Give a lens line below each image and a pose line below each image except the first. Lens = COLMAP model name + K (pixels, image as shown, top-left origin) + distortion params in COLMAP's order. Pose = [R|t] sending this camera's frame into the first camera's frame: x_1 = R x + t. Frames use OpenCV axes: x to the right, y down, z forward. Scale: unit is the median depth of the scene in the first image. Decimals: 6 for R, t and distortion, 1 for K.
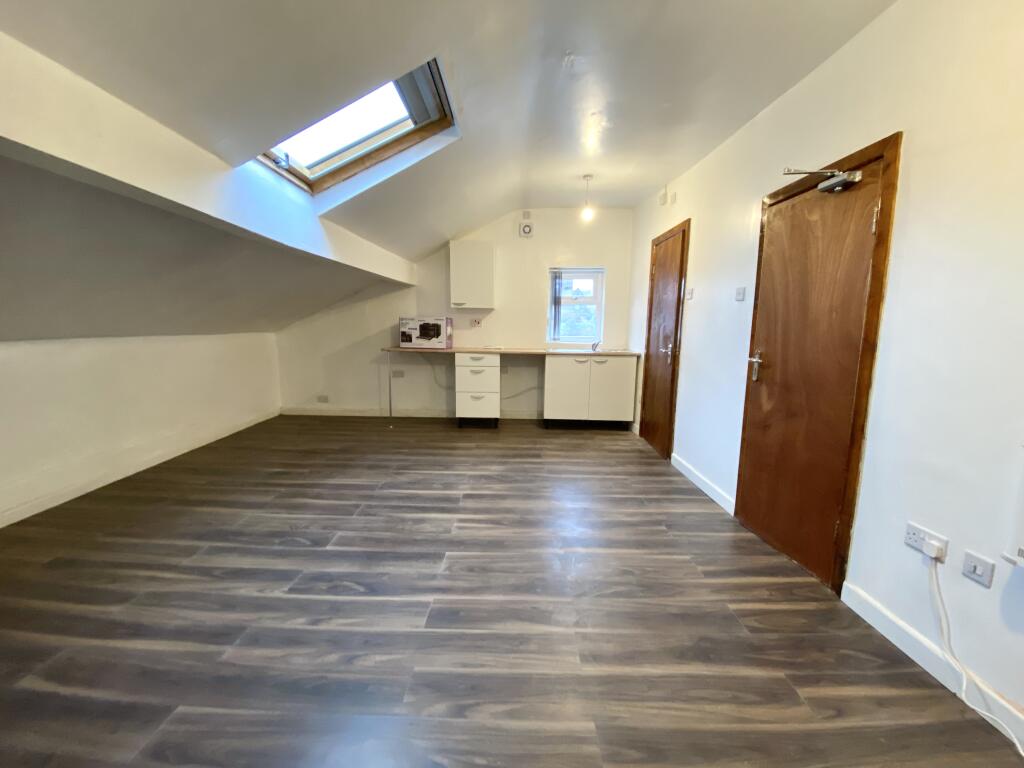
lens RADIAL K [[415.8, 0, 510.3], [0, 415.8, 385.0], [0, 0, 1]] dist [-0.017280, -0.000119]
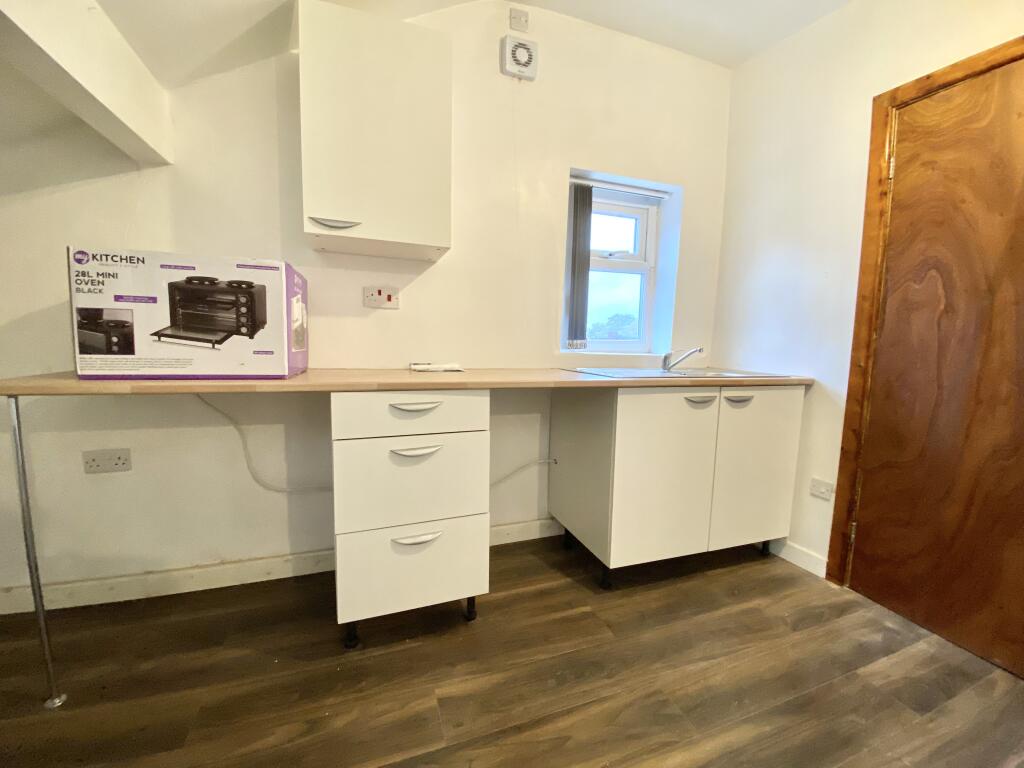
lens RADIAL K [[415.8, 0, 508.2], [0, 415.8, 380.2], [0, 0, 1]] dist [-0.017280, -0.000119]
pose [[0.937453, -0.026761, 0.347083, -0.113529], [0.042349, 0.998403, -0.037402, -0.068340], [-0.345527, 0.049762, 0.937088, 0.694497]]
